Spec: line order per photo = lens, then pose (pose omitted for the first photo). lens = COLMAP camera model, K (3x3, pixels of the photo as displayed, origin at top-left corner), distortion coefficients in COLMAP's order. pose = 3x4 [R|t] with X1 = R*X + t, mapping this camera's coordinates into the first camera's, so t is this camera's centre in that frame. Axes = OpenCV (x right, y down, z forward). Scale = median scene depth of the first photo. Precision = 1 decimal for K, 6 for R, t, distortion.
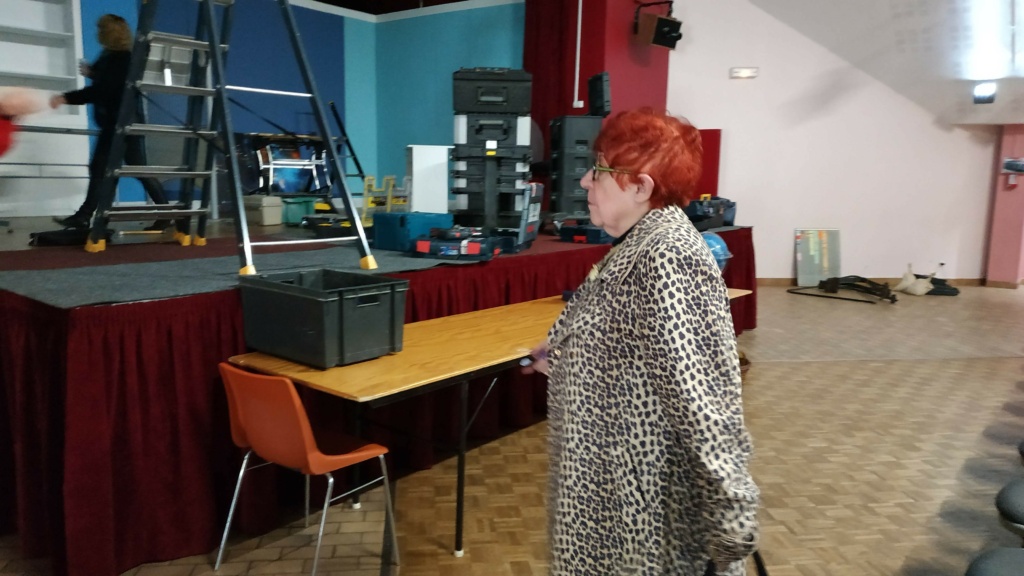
lens RADIAL K [[756.9, 0, 500.6], [0, 756.9, 305.6], [0, 0, 1]] dist [0.017099, -0.021976]
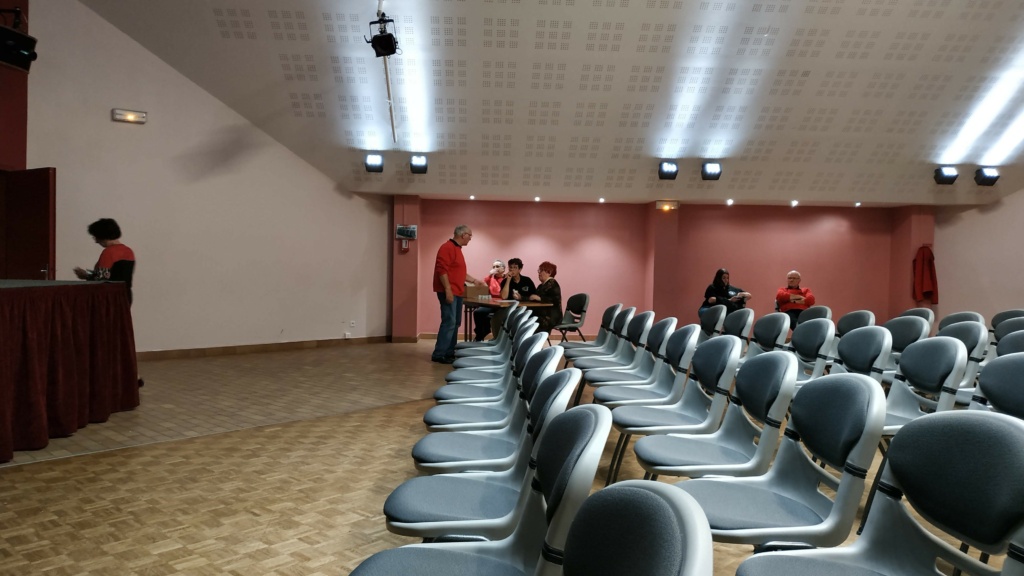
lens RADIAL K [[756.9, 0, 522.1], [0, 756.9, 284.0], [0, 0, 1]] dist [0.017099, -0.021976]
pose [[0.752268, -0.013915, 0.658711, 0.142752], [0.105659, 0.989385, -0.099766, 0.030247], [-0.650330, 0.144649, 0.745753, 0.149183]]
